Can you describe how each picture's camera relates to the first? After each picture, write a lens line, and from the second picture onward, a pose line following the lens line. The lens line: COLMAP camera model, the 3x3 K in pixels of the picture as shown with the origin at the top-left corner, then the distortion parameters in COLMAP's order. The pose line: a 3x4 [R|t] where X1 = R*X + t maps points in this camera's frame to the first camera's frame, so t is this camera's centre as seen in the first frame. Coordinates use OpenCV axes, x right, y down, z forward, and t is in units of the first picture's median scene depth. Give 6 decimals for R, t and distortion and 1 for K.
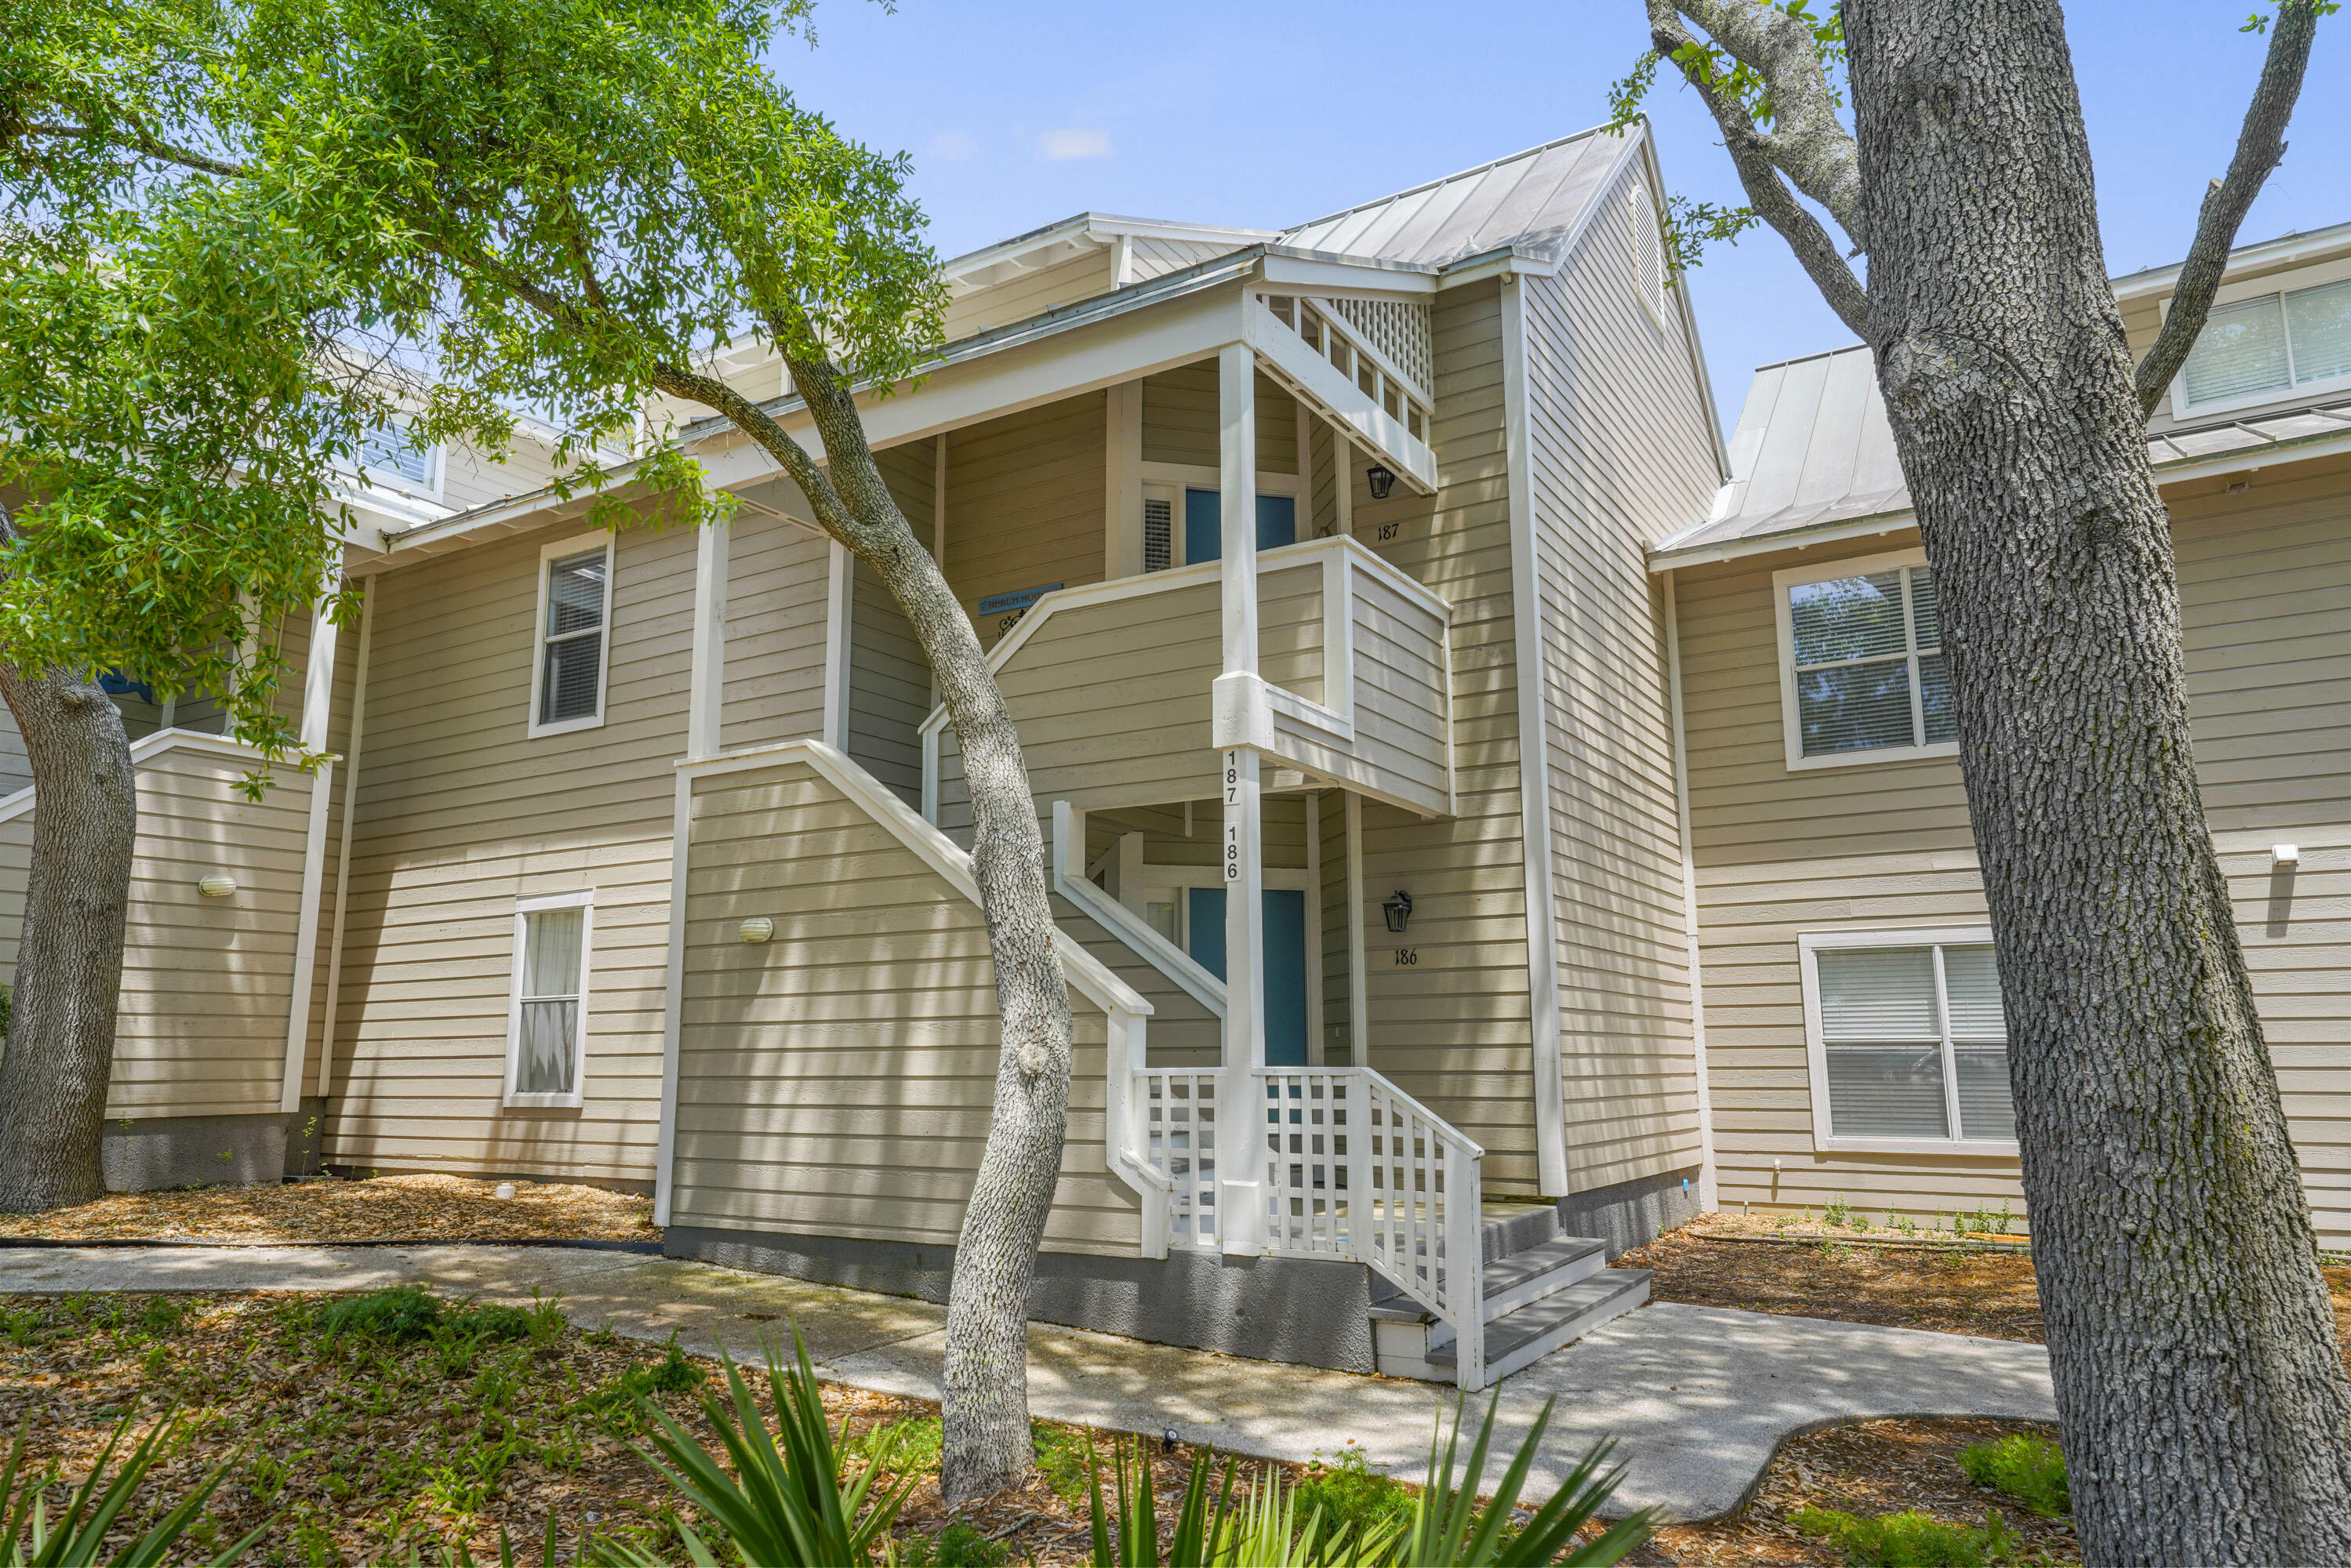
lens RADIAL K [[1520.1, 0, 1177.5], [0, 1520.1, 785.7], [0, 0, 1]] dist [0.020687, 0.003236]
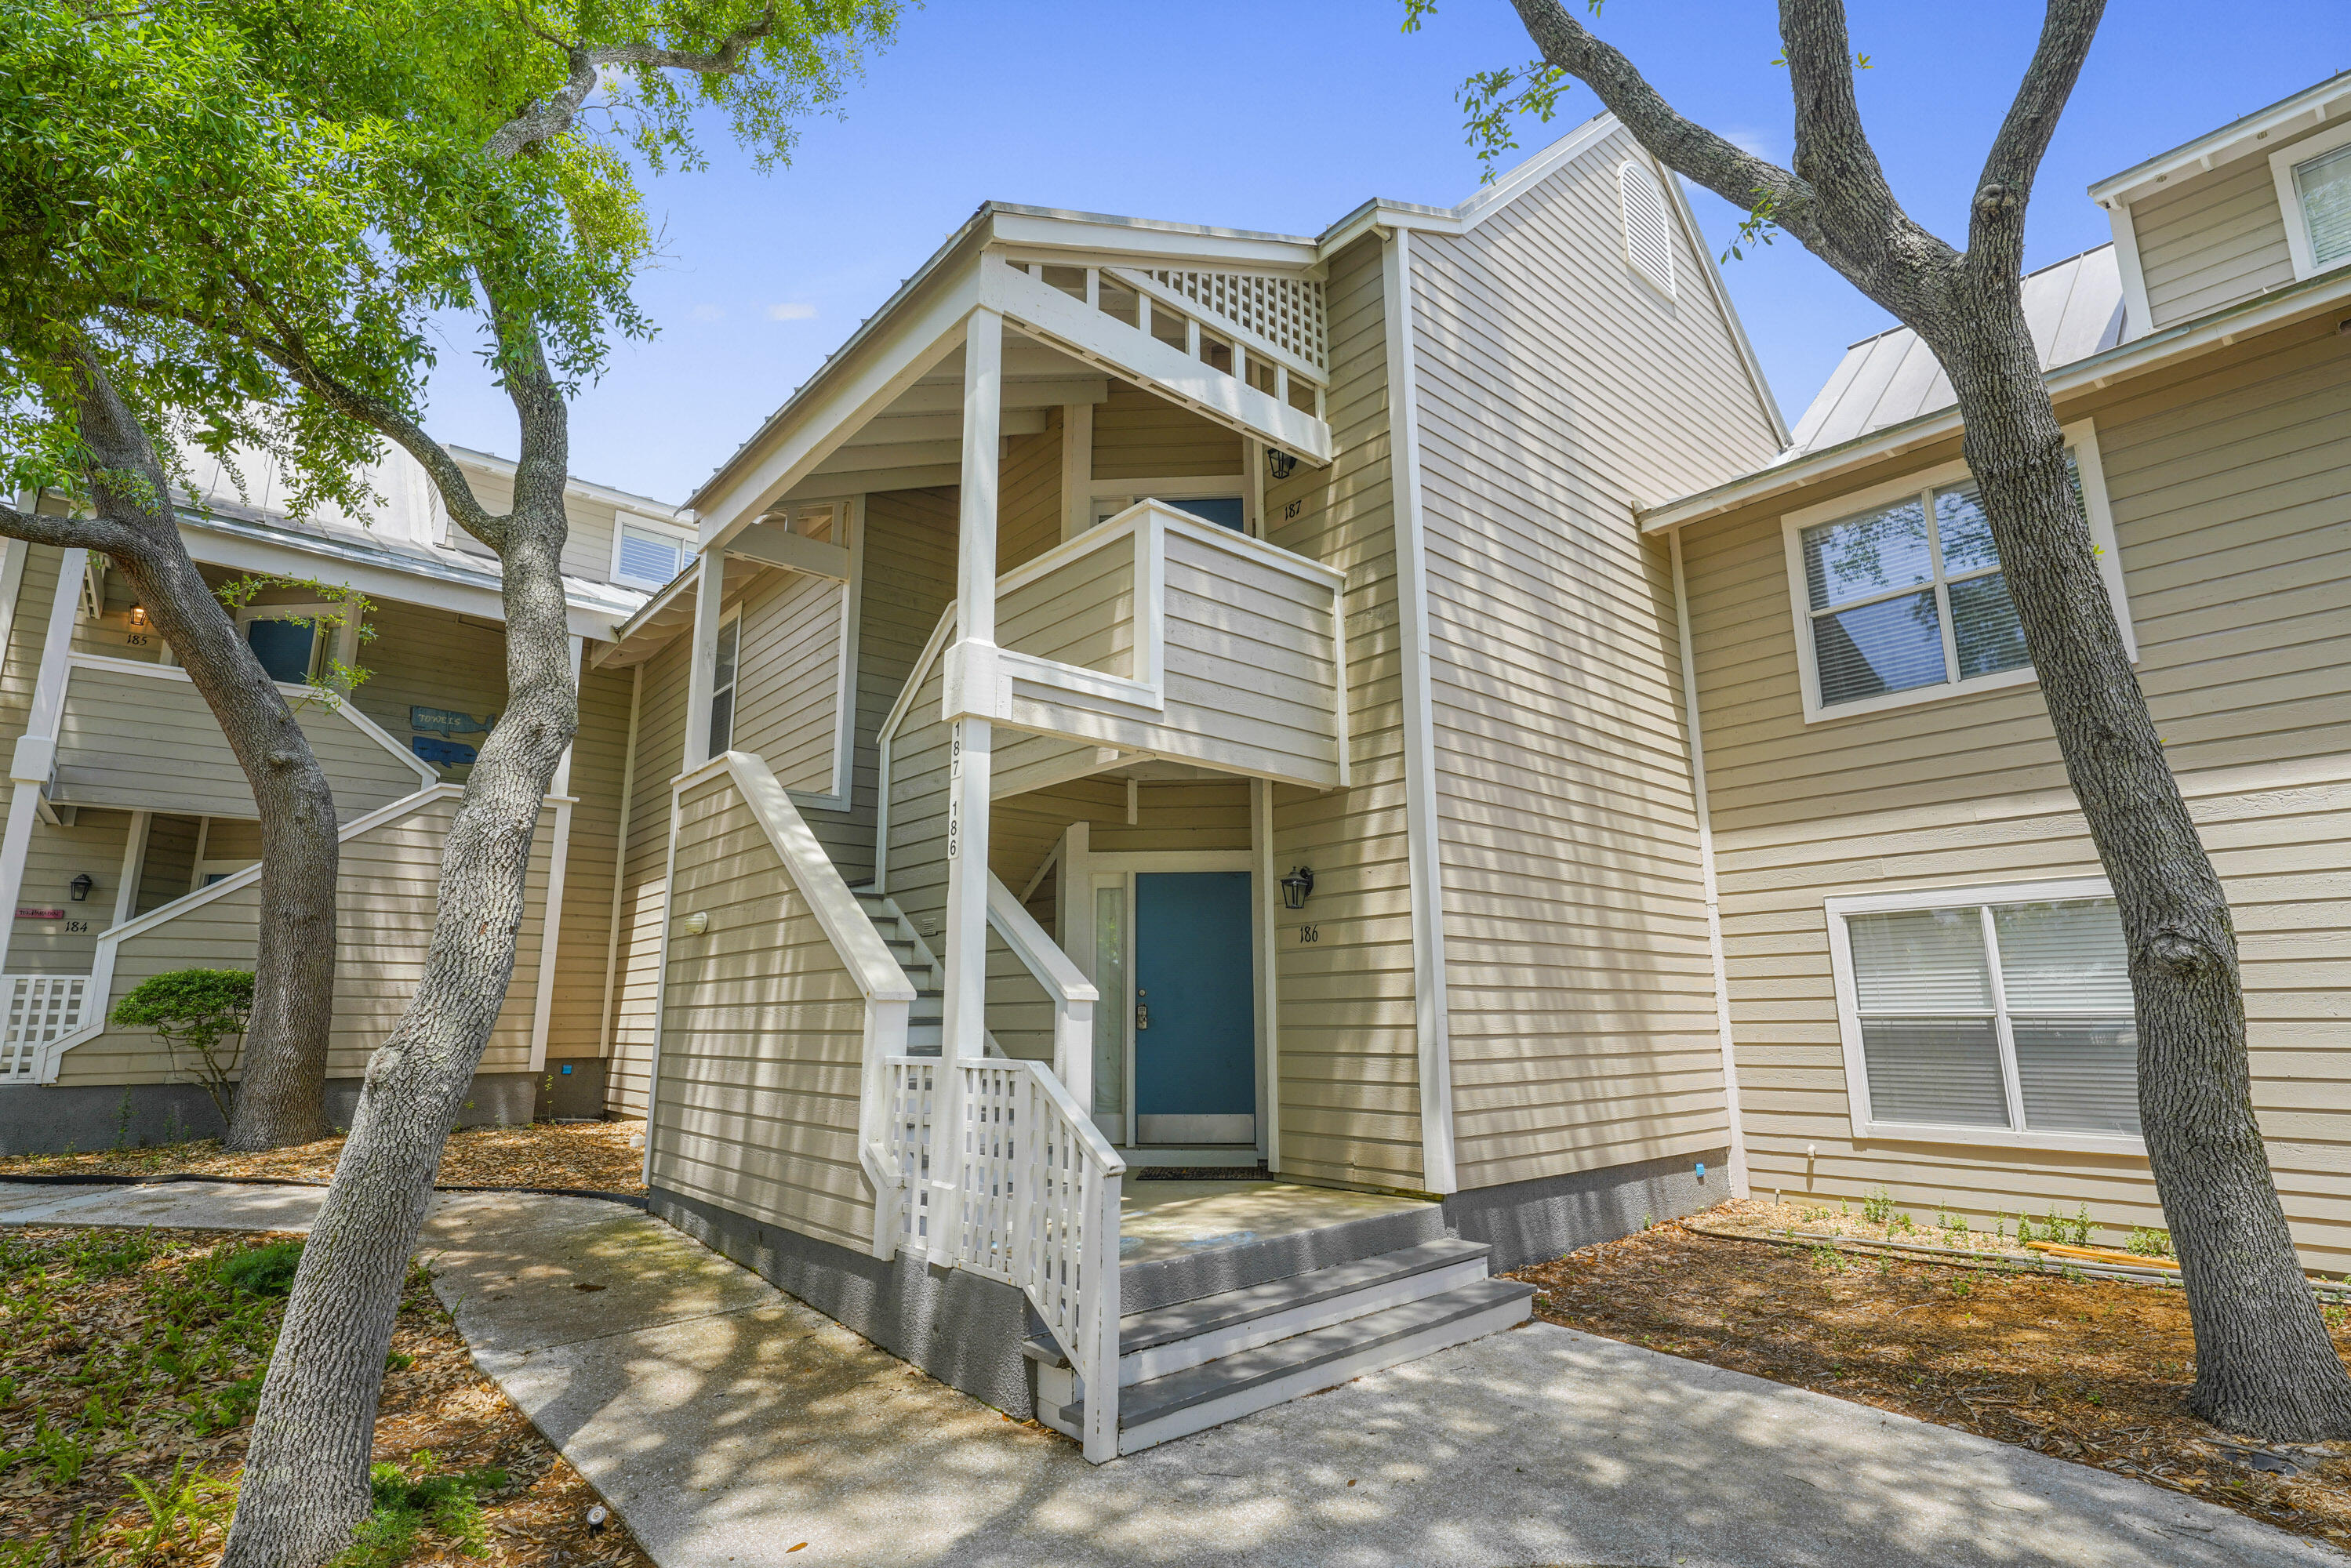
lens RADIAL K [[1130.6, 0, 1179.8], [0, 1130.6, 789.8], [0, 0, 1]] dist [0.001022, -0.000805]
pose [[0.954777, -0.059751, -0.291258, 0.277887], [0.053825, 0.998149, -0.028324, 0.034914], [0.292411, 0.011366, 0.956225, 0.271311]]
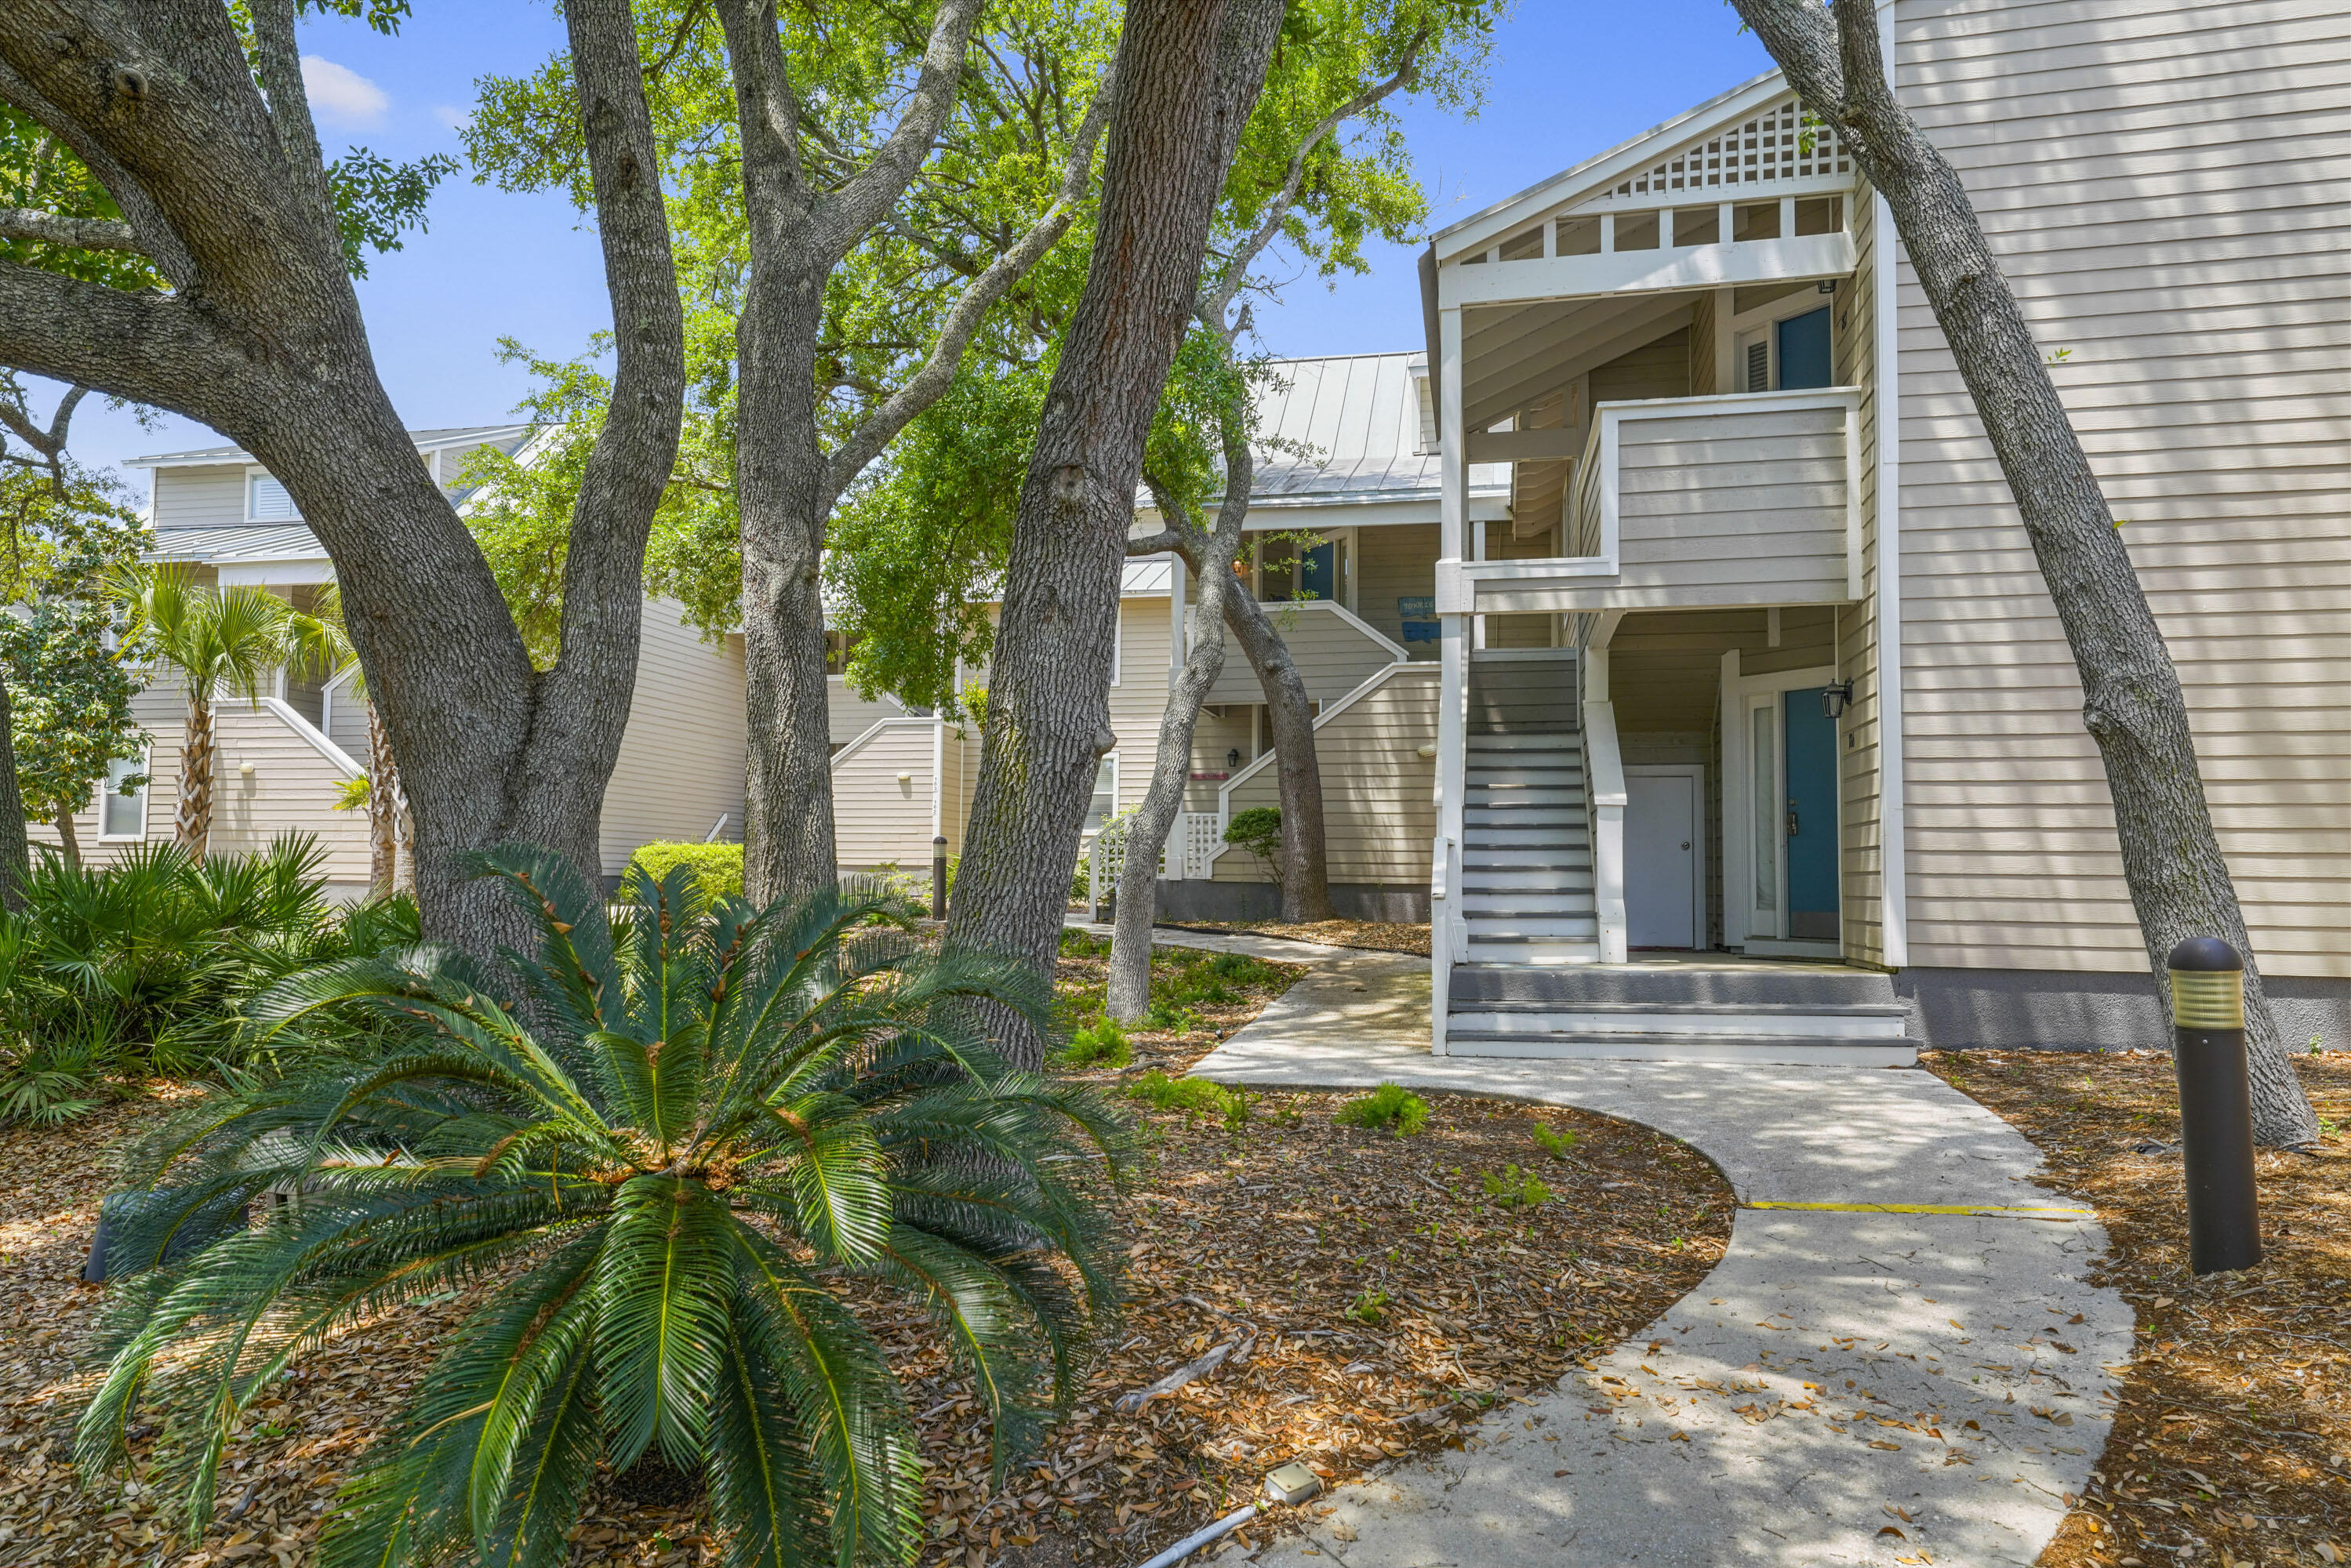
lens RADIAL K [[1468.1, 0, 1164.5], [0, 1468.1, 778.8], [0, 0, 1]] dist [0.009516, 0.001429]
pose [[0.322631, -0.056397, -0.944843, 0.914219], [0.157409, 0.987520, -0.005195, 0.067045], [0.933344, -0.147051, 0.327482, 0.218632]]
